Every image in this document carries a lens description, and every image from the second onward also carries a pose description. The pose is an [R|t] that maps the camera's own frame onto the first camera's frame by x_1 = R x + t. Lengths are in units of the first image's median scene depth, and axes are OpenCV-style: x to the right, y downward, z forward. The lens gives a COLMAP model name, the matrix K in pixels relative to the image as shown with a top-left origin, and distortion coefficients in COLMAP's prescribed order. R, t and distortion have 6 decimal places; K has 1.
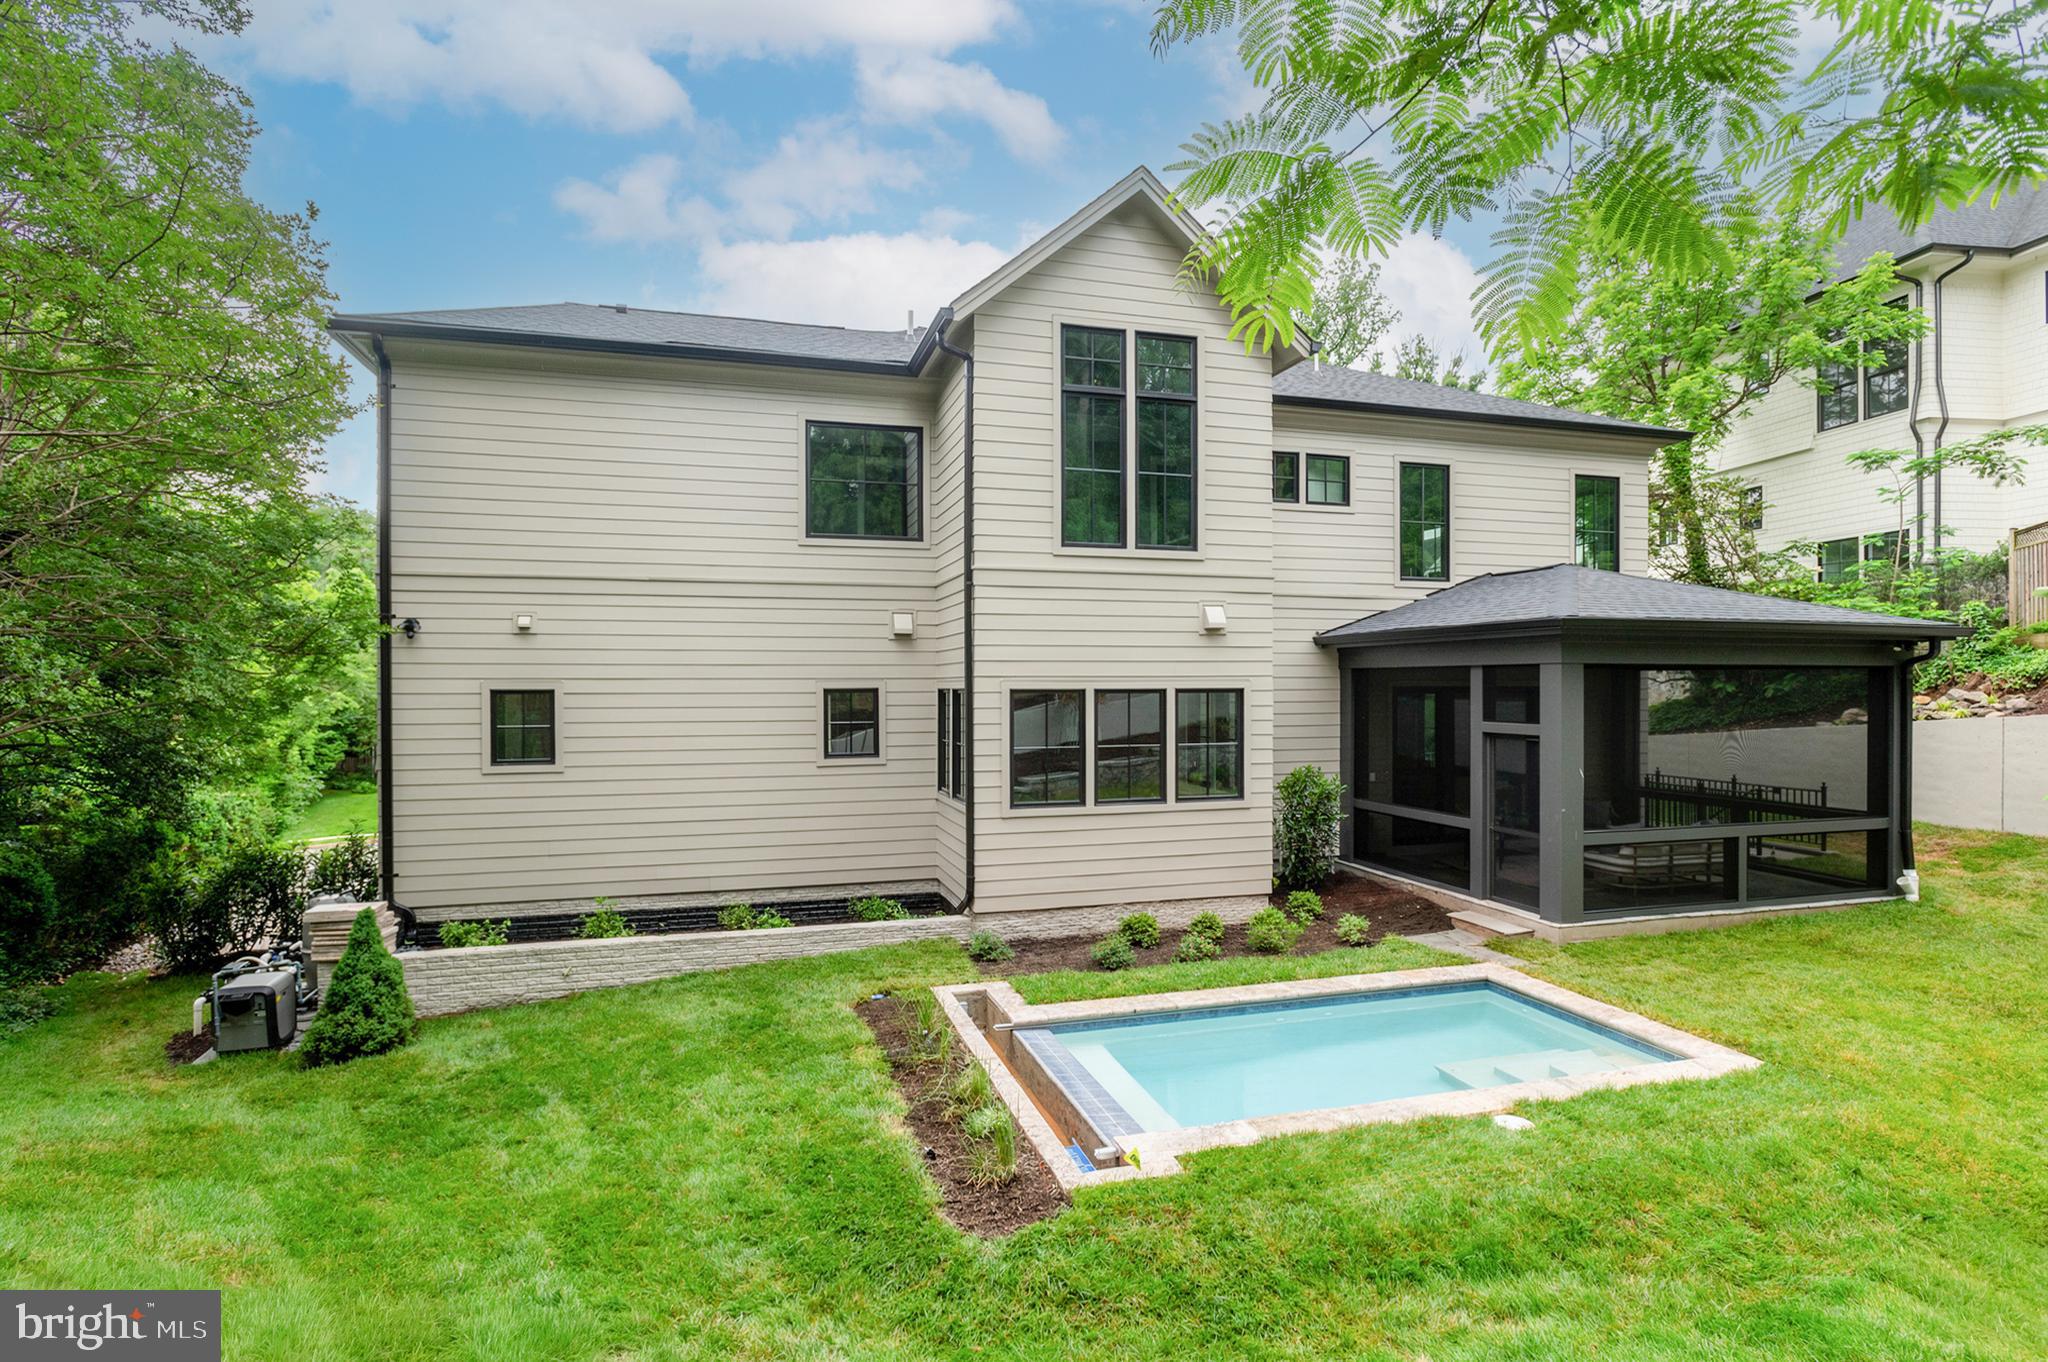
lens RADIAL K [[998.5, 0, 1024.0], [0, 998.5, 681.0], [0, 0, 1]] dist [-0.006655, 0.000058]
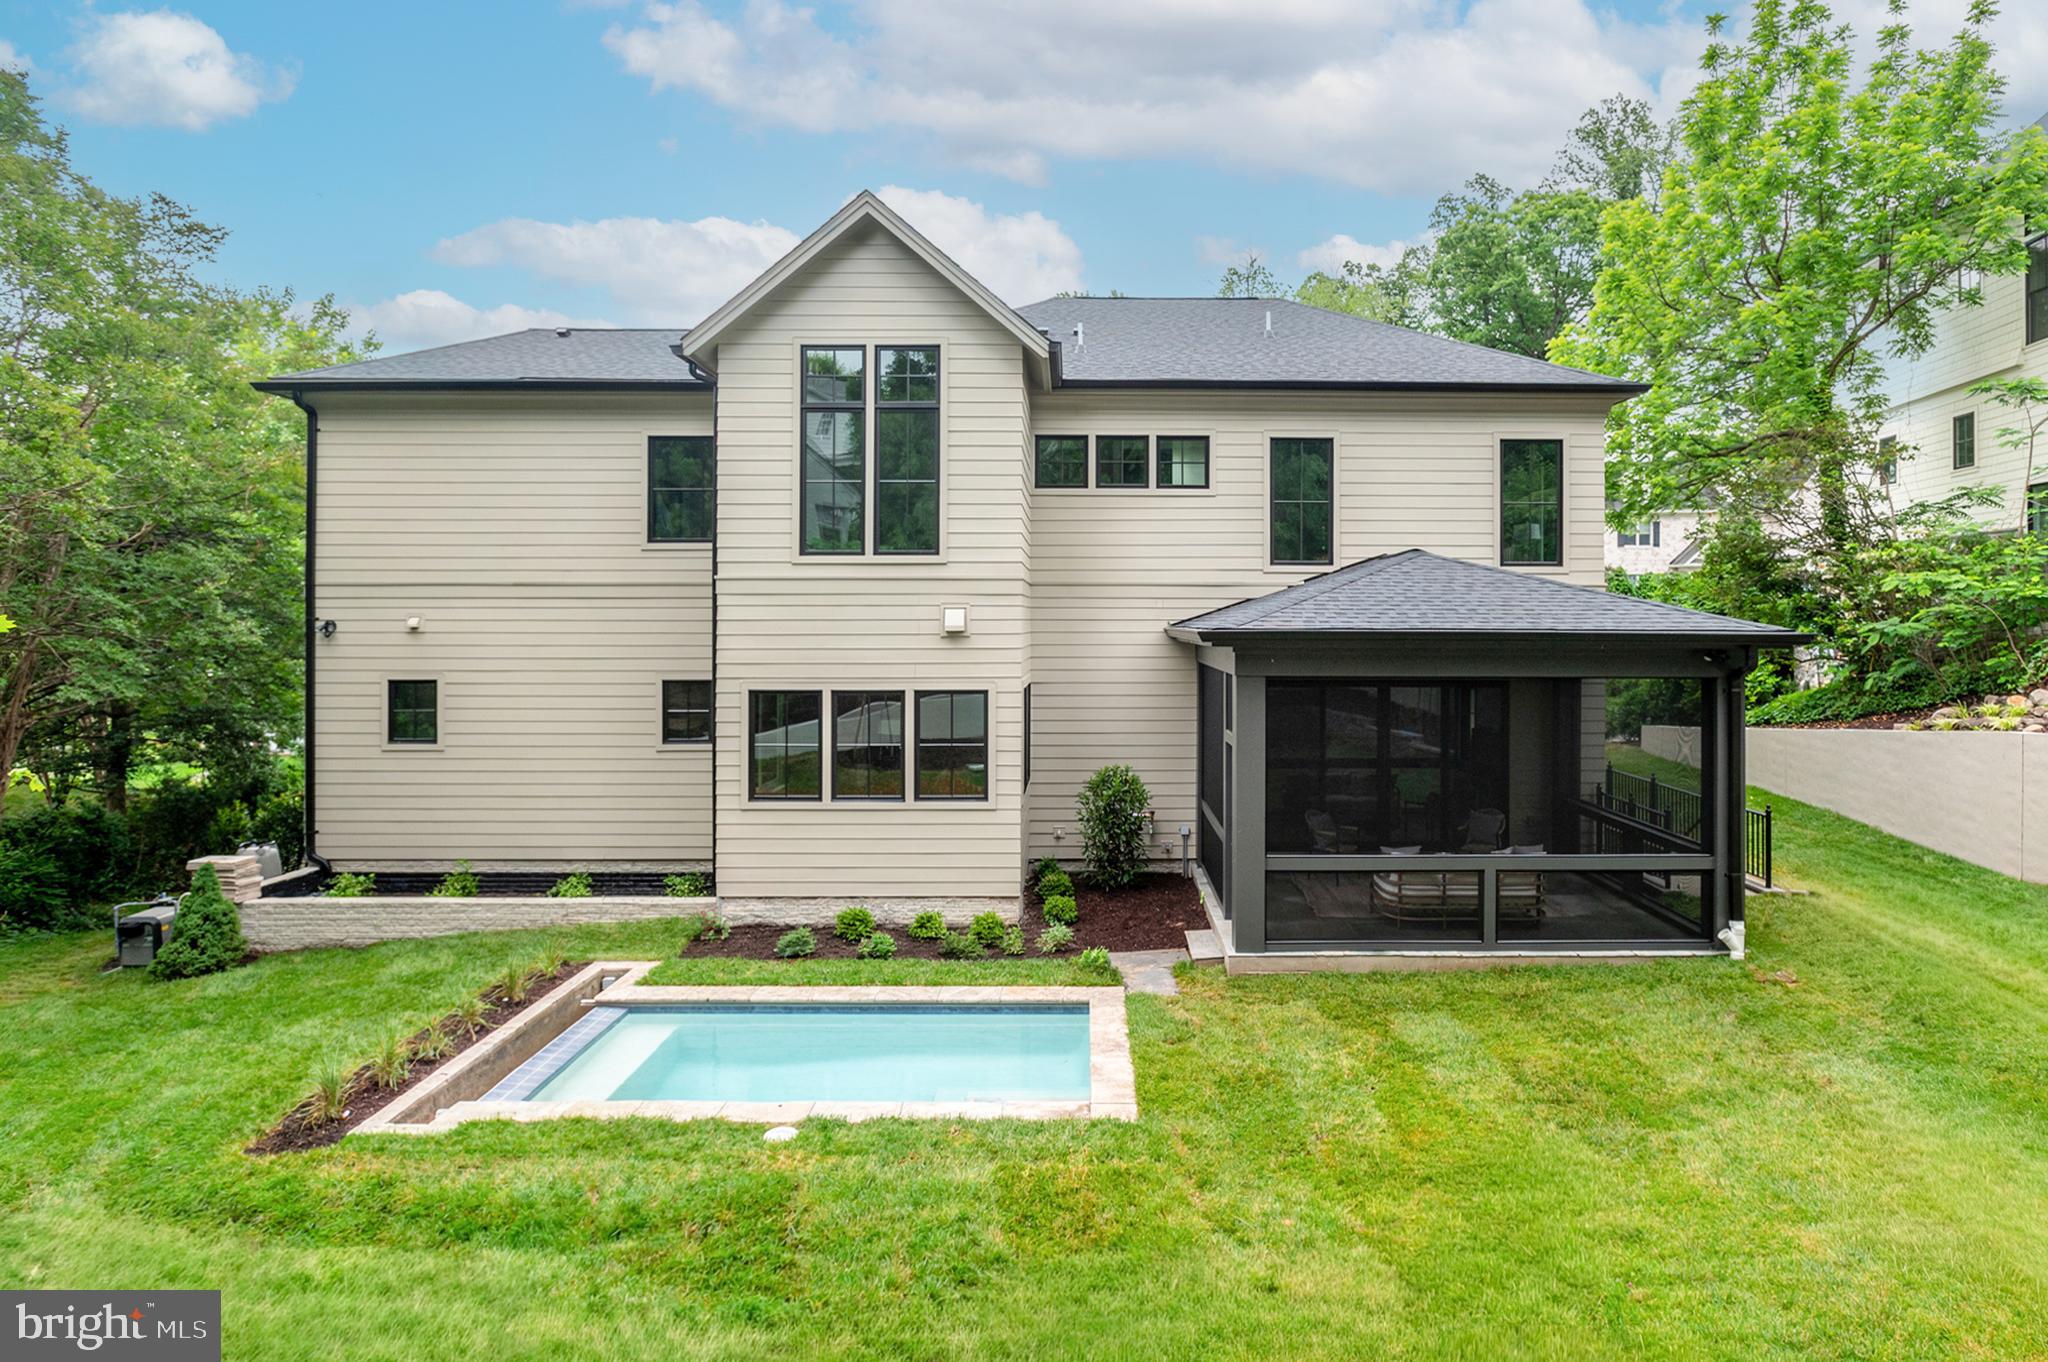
lens RADIAL K [[1102.6, 0, 1104.8], [0, 1102.6, 608.6], [0, 0, 1]] dist [-0.005238, -0.000355]
pose [[0.964065, -0.000617, -0.265666, 0.648910], [-0.001229, 0.999976, -0.006780, -0.069550], [0.265664, 0.006862, 0.964041, -0.040479]]
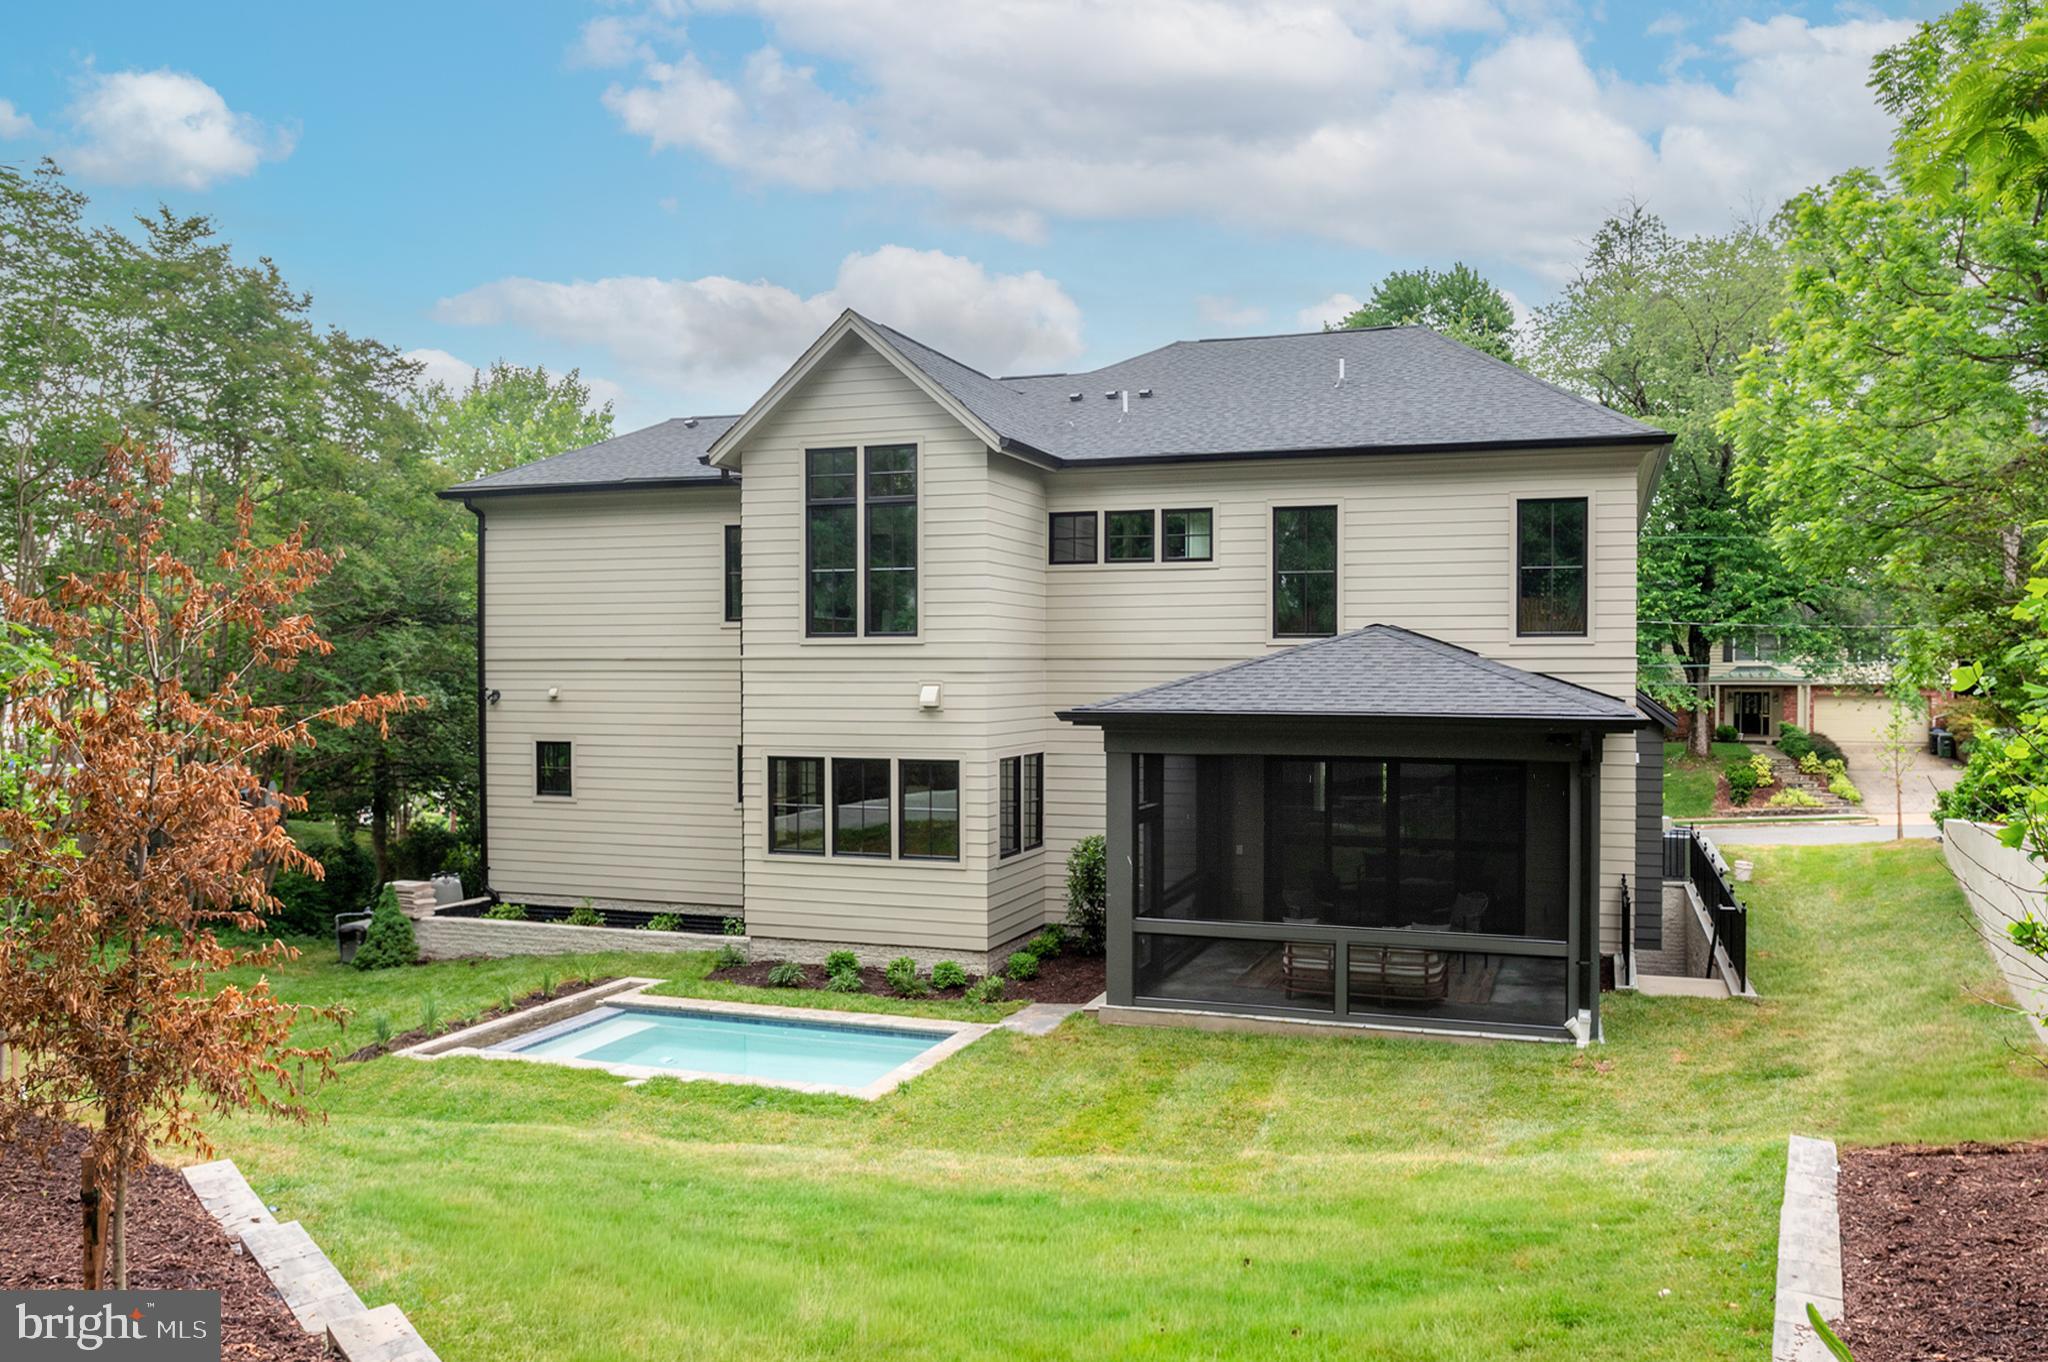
lens RADIAL K [[1414.9, 0, 1132.9], [0, 1414.9, 681.7], [0, 0, 1]] dist [-0.007955, -0.000991]
pose [[0.833271, 0.007446, -0.552815, 1.273724], [0.001018, 0.999887, 0.015003, -0.104776], [0.552864, -0.013065, 0.833169, -0.188492]]
